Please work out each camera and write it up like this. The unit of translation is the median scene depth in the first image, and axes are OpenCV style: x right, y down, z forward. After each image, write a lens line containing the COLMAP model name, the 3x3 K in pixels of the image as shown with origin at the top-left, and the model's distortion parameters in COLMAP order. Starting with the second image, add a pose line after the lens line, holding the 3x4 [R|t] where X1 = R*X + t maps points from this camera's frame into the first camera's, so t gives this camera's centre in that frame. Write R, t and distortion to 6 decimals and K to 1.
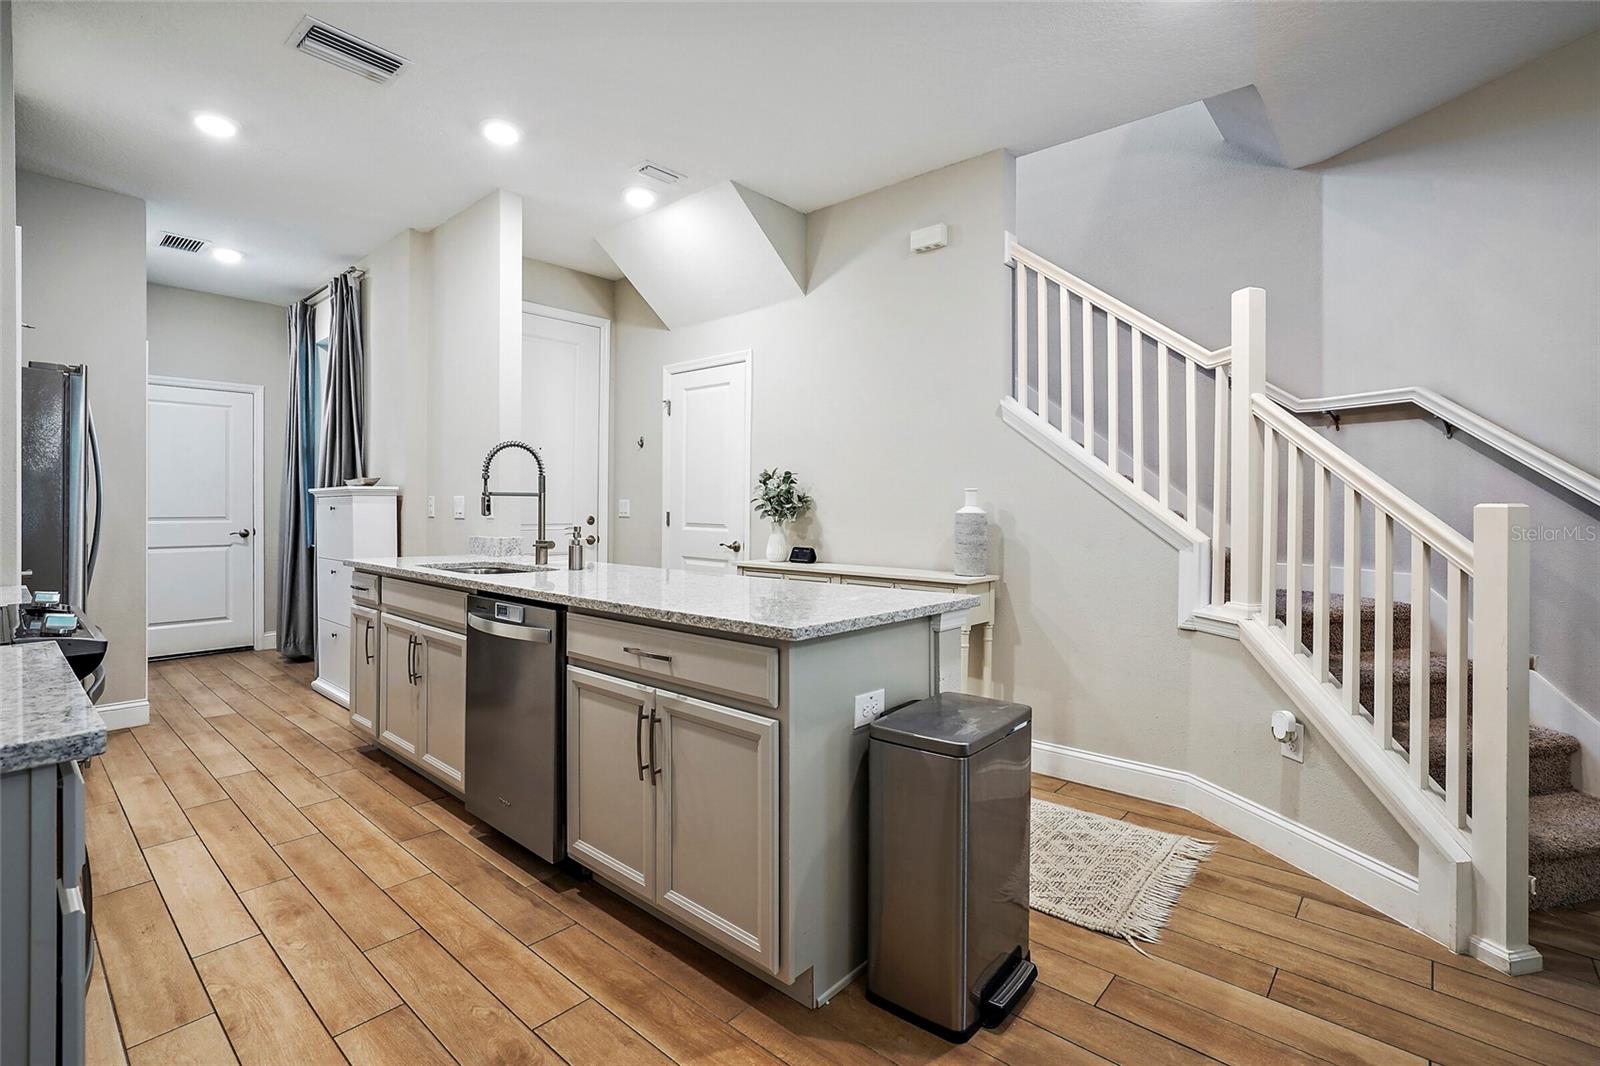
lens RADIAL K [[720.8, 0, 796.1], [0, 720.8, 503.2], [0, 0, 1]] dist [-0.026524, 0.013332]
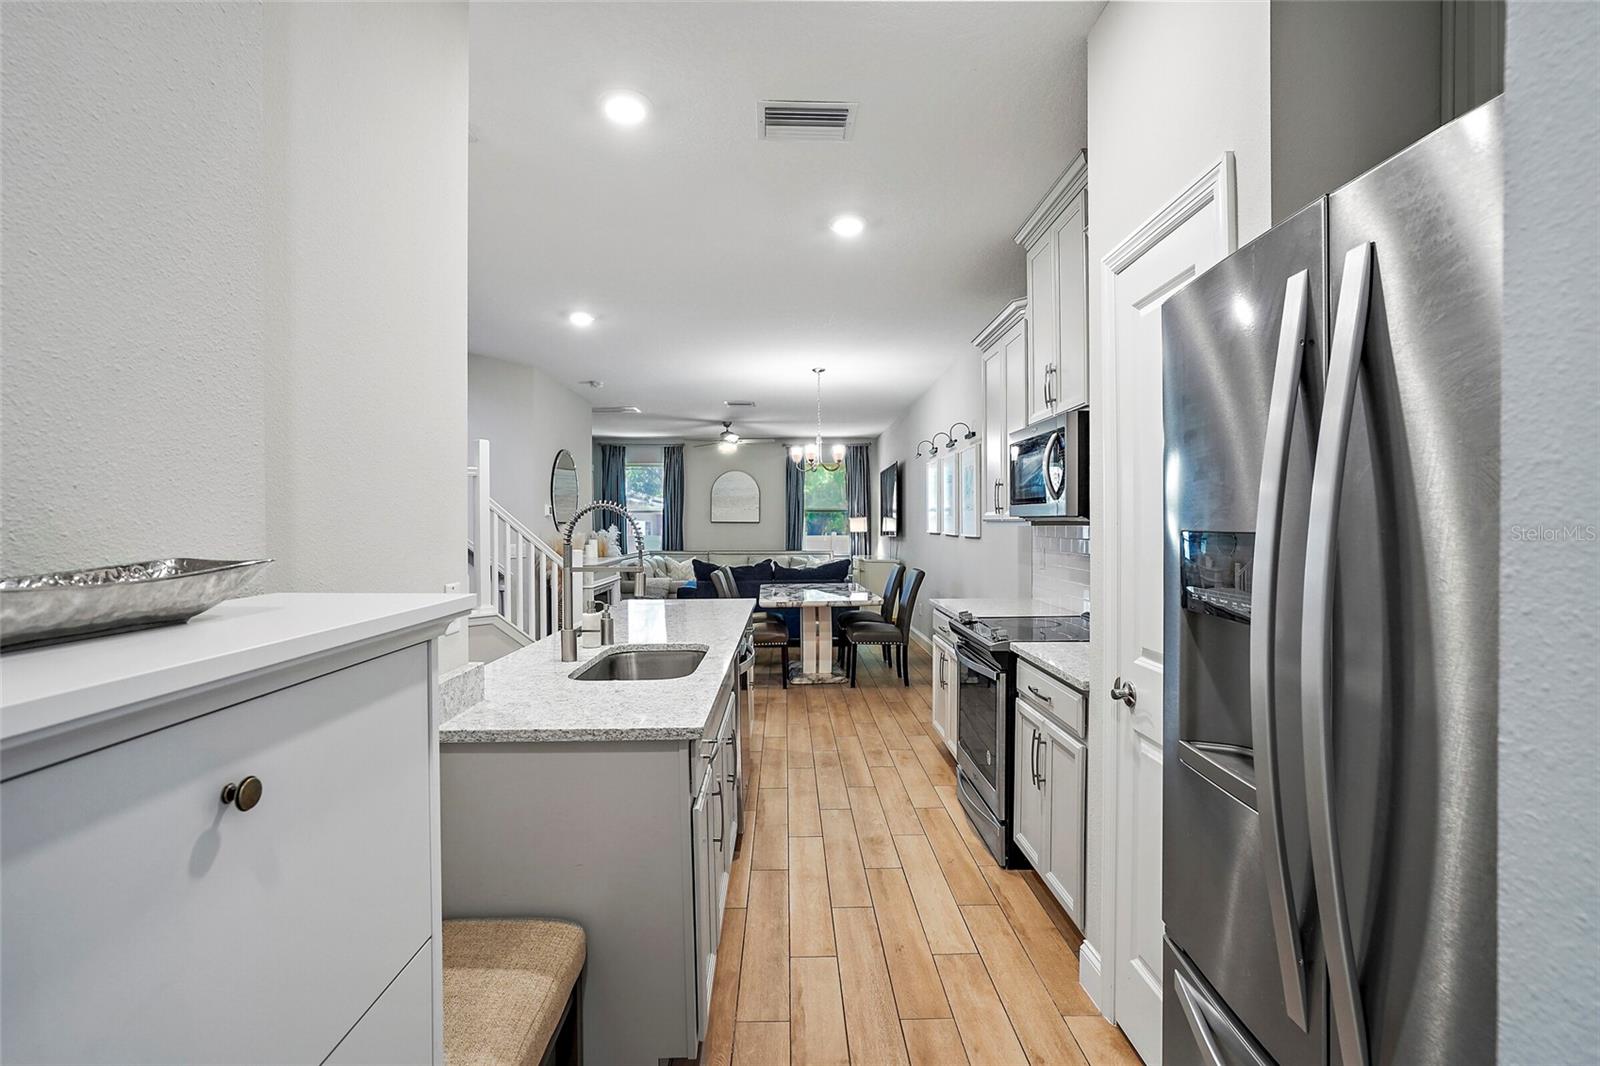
lens RADIAL K [[740.4, 0, 800.0], [0, 740.4, 533.0], [0, 0, 1]] dist [-0.054489, 0.000107]
pose [[-0.674941, -0.002344, 0.737868, -1.118260], [0.005582, 0.999950, 0.008282, -0.053110], [-0.737851, 0.009709, -0.674894, 1.382898]]
